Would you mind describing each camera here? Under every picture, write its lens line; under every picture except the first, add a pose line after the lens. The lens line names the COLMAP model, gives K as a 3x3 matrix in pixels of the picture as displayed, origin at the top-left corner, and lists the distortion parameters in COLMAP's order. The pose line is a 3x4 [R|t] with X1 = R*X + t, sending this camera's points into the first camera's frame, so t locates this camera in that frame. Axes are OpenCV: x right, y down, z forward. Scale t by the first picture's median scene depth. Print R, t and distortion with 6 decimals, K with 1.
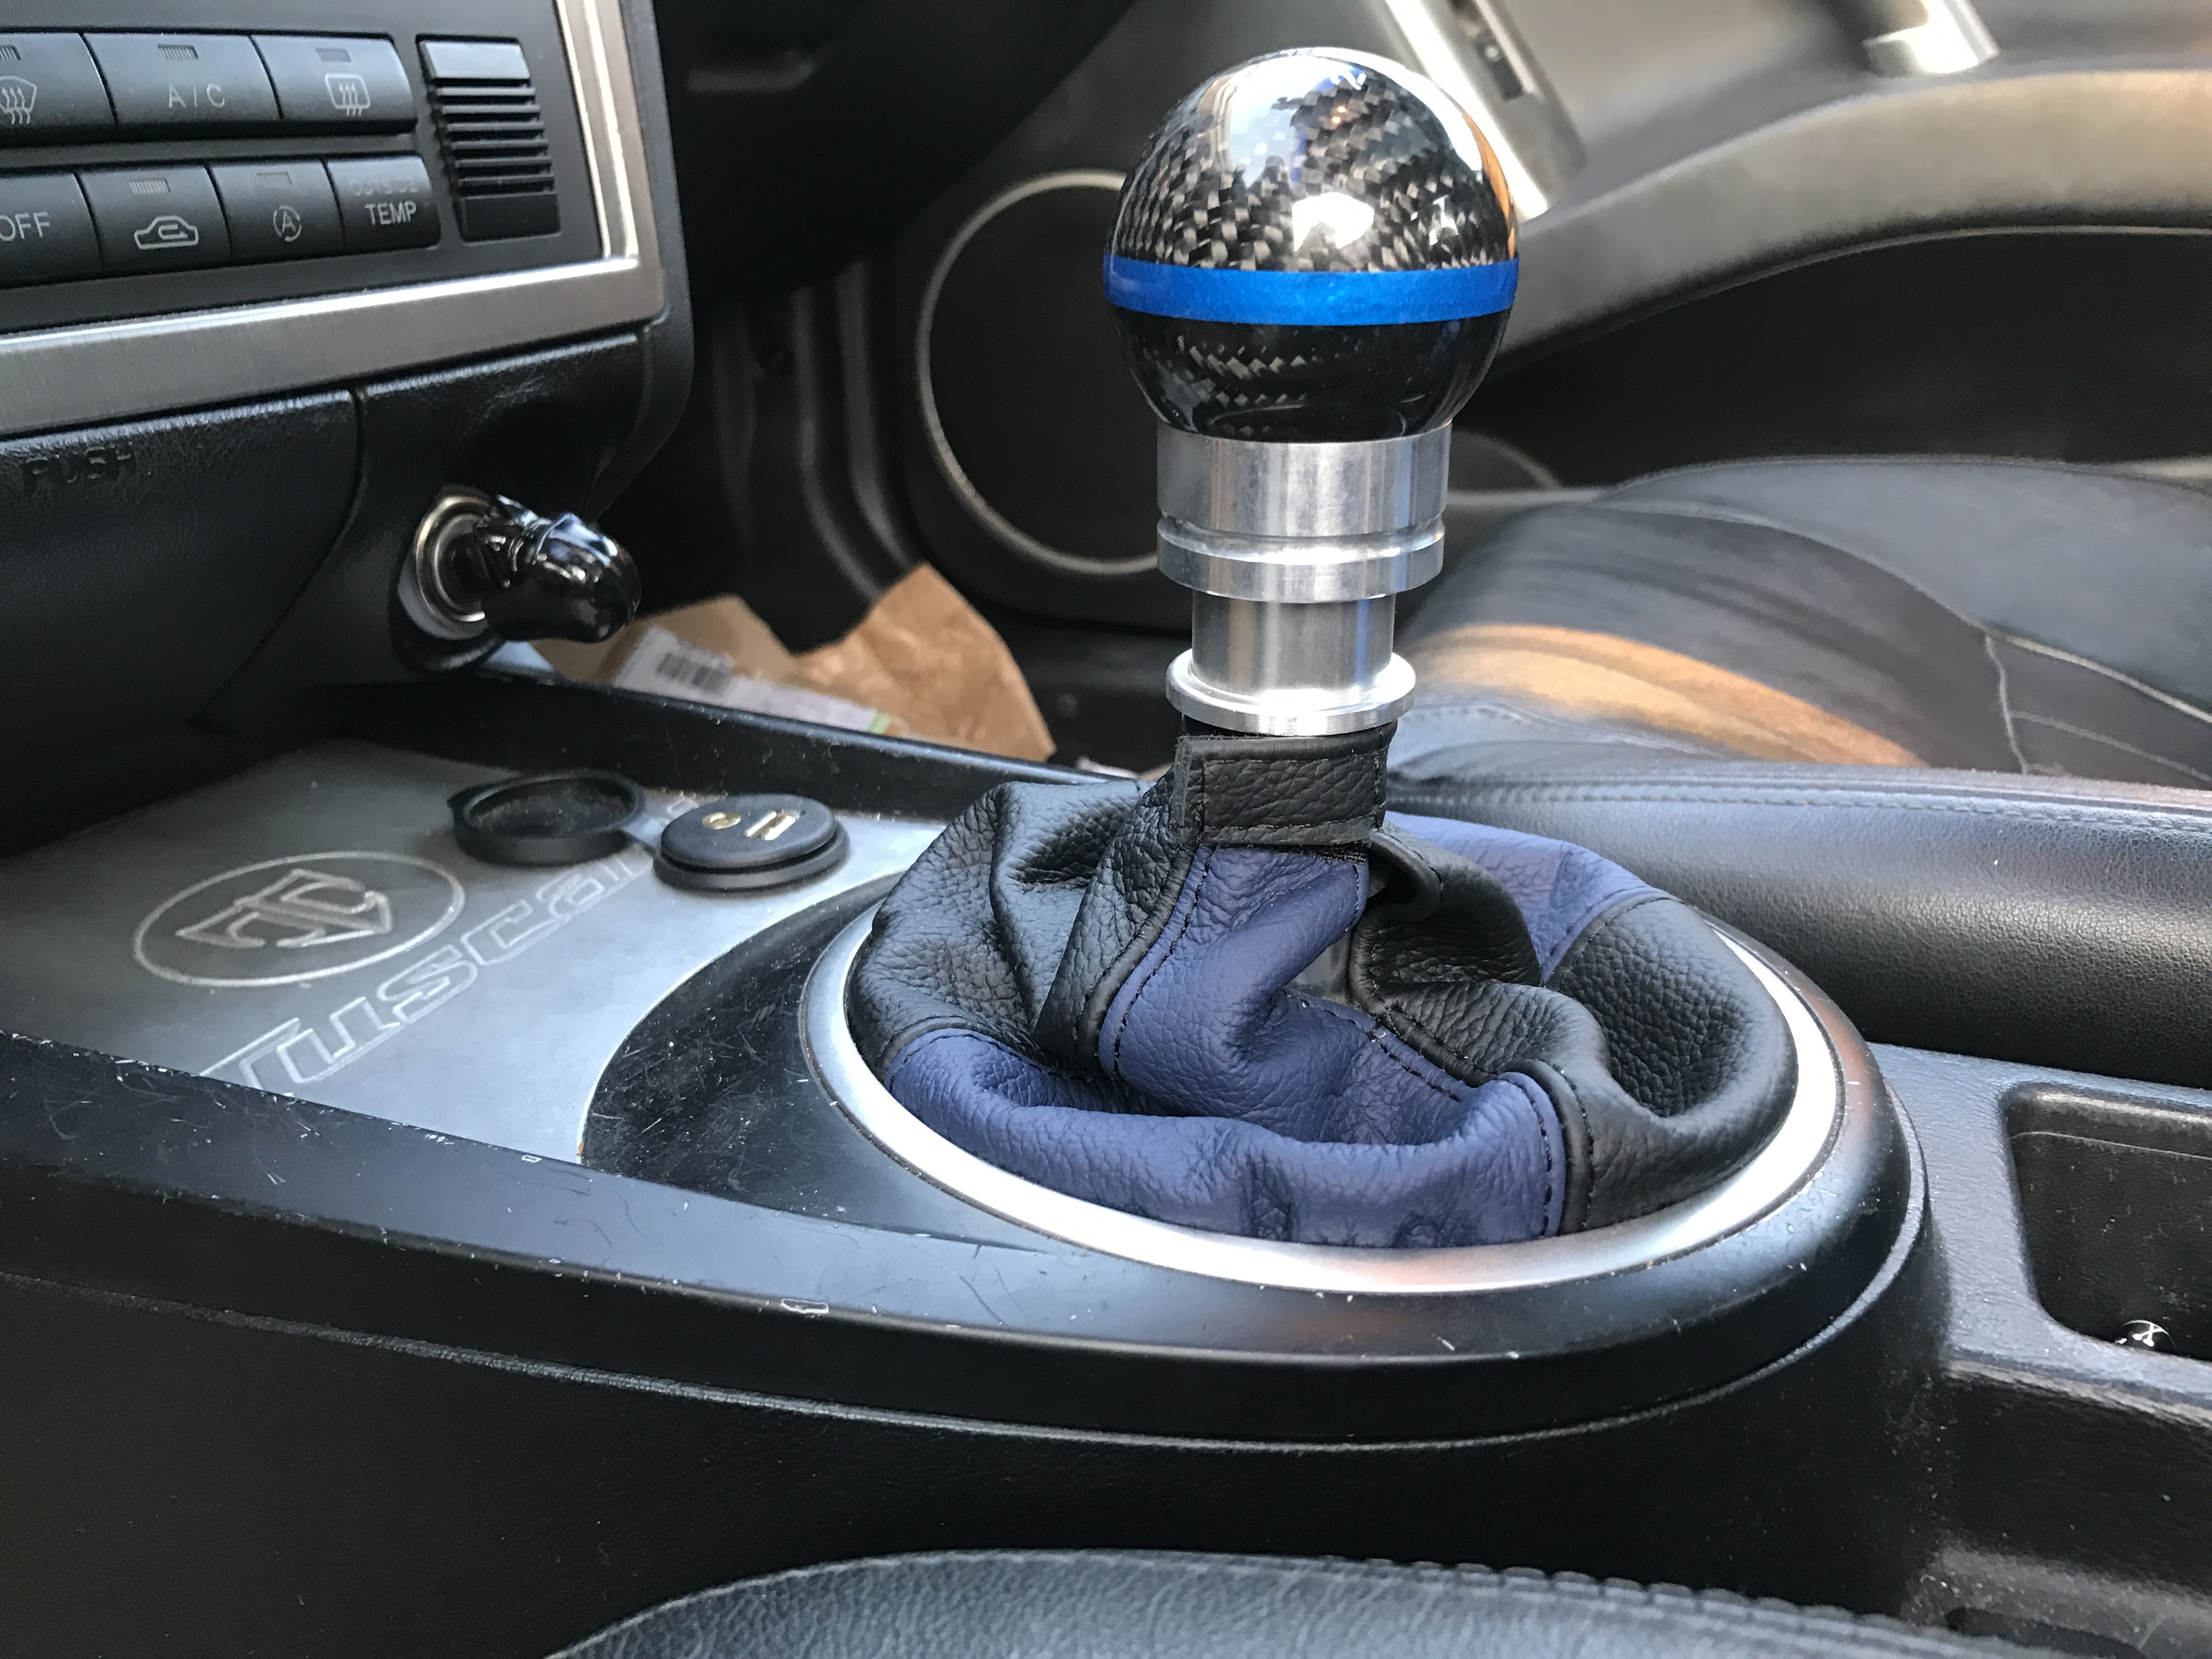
lens RADIAL K [[1799.1, 0, 1108.2], [0, 1799.1, 828.8], [0, 0, 1]] dist [0.020352, -0.050106]
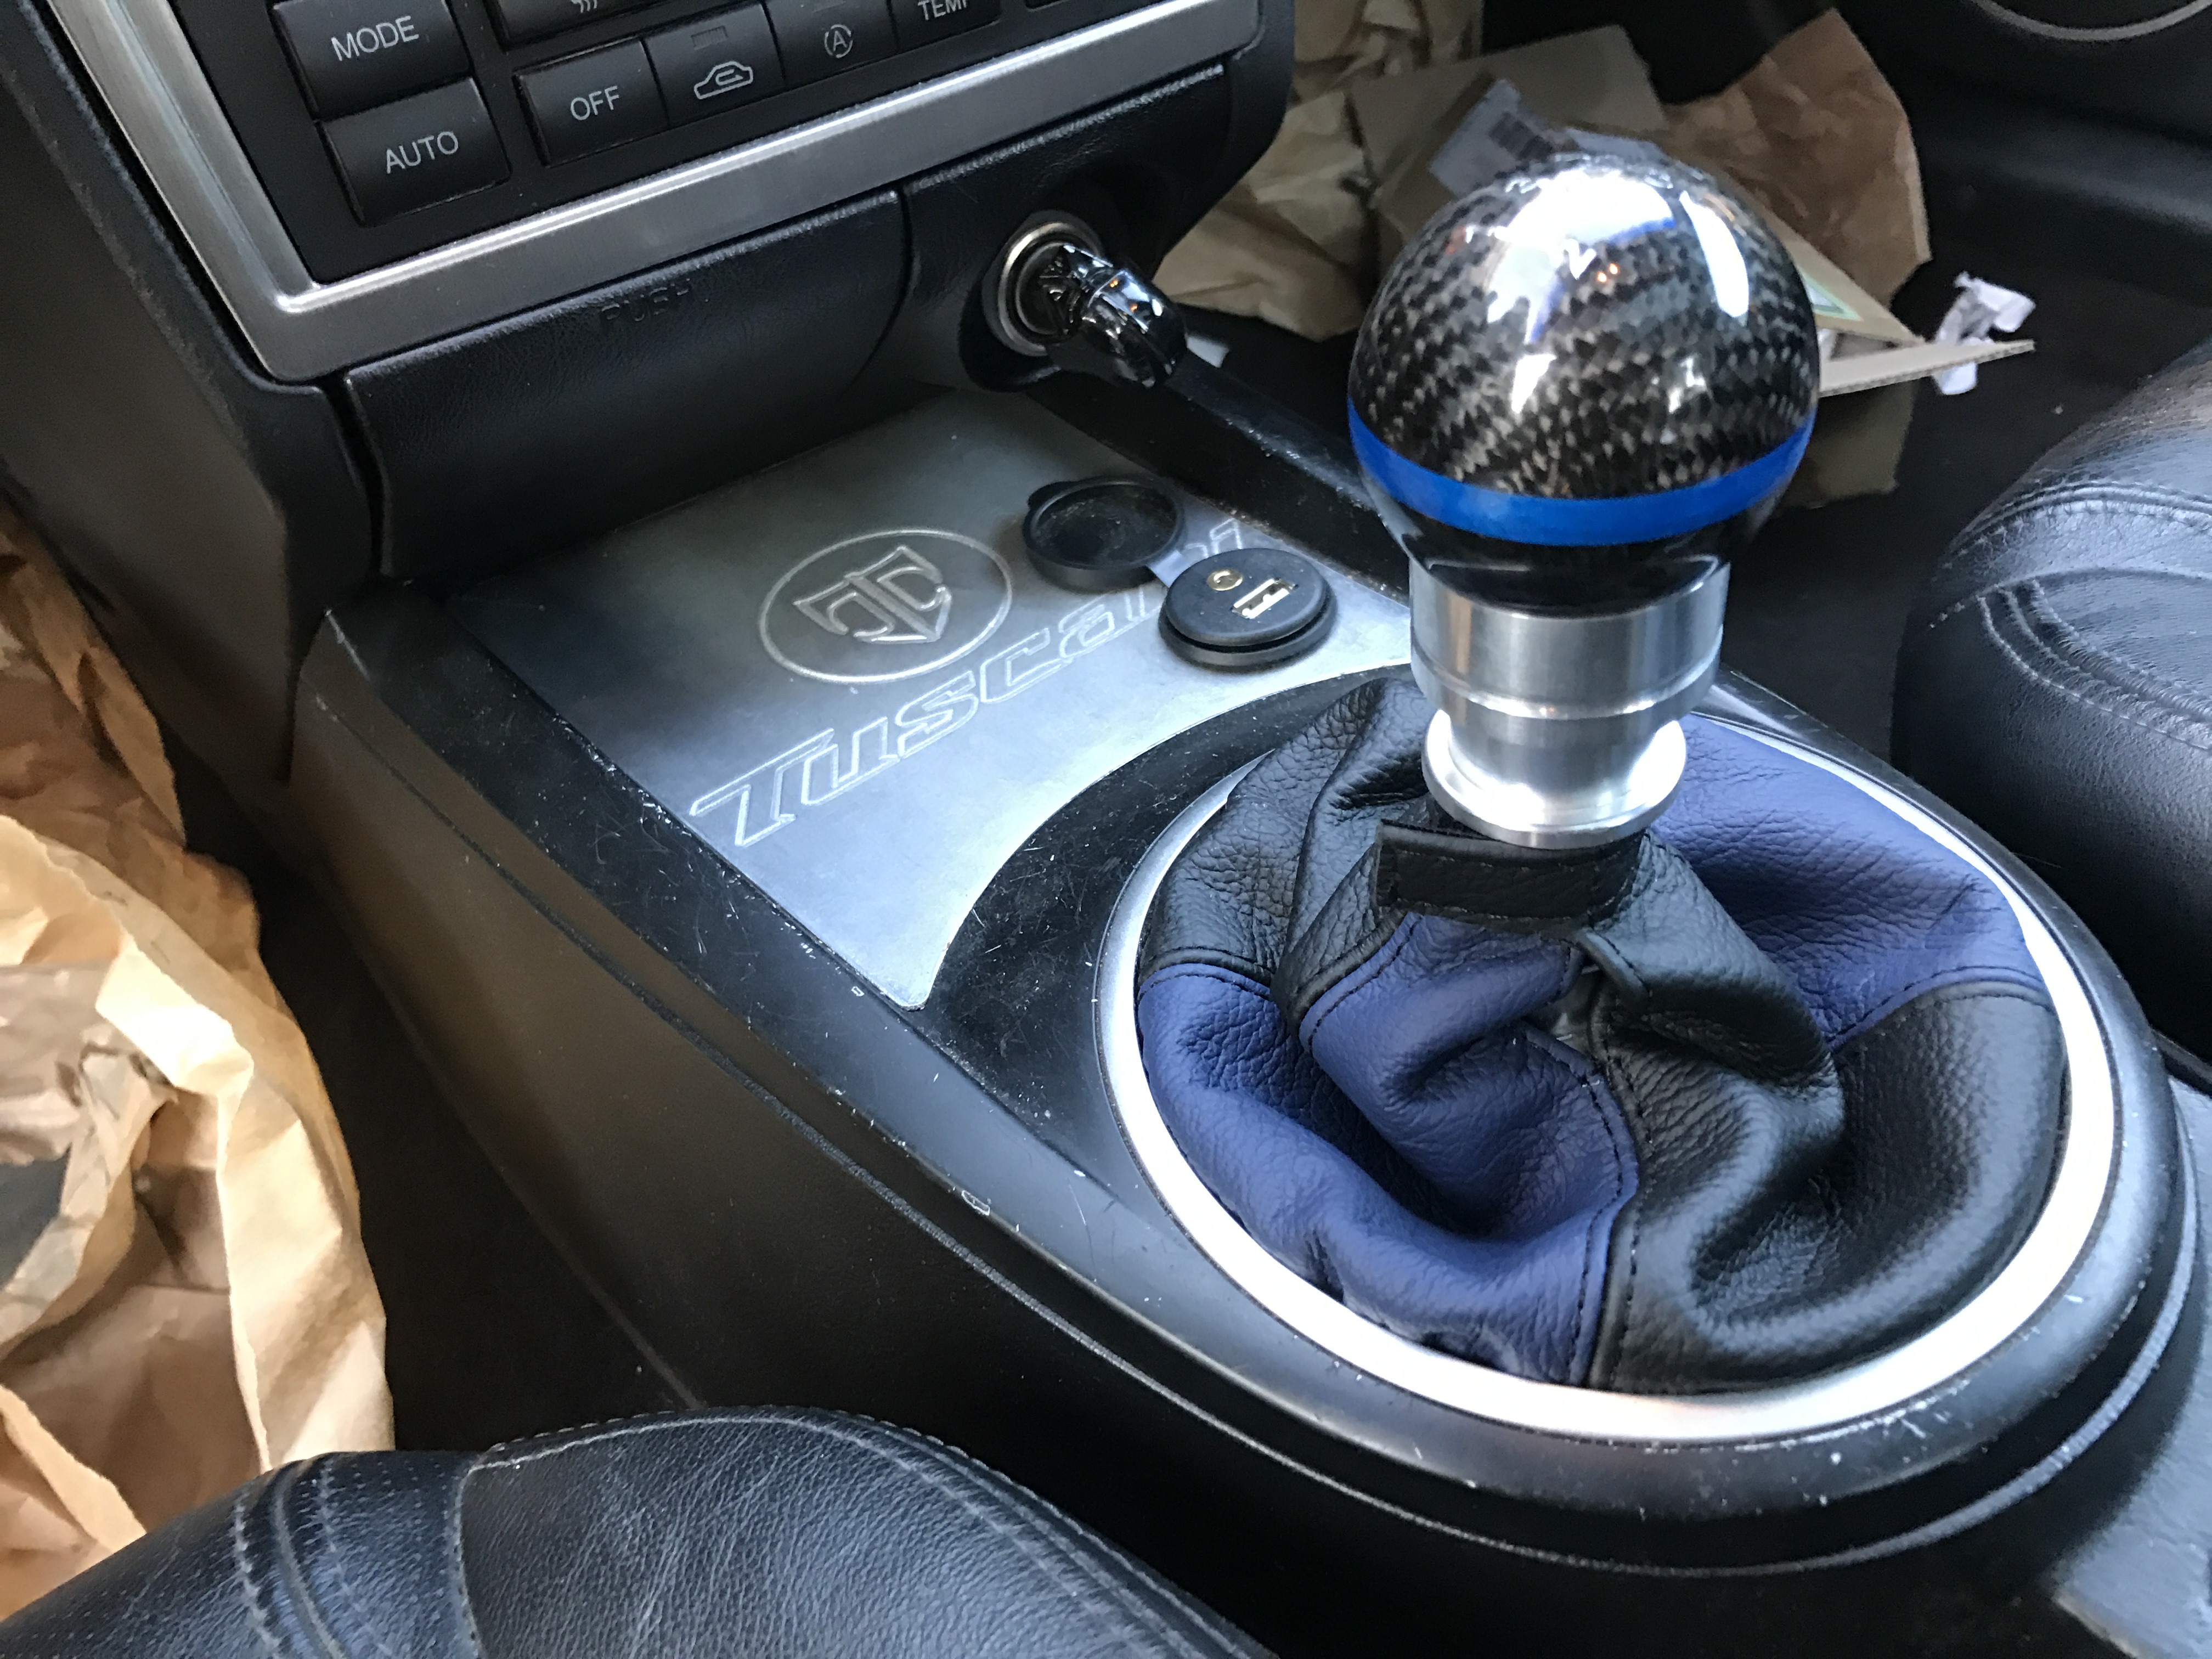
lens RADIAL K [[1799.1, 0, 1100.1], [0, 1799.1, 833.1], [0, 0, 1]] dist [0.020352, -0.050106]
pose [[0.862461, 0.263681, -0.432011, 0.242189], [-0.089933, 0.919826, 0.381880, -0.292481], [0.498070, -0.290504, 0.817027, 0.052297]]
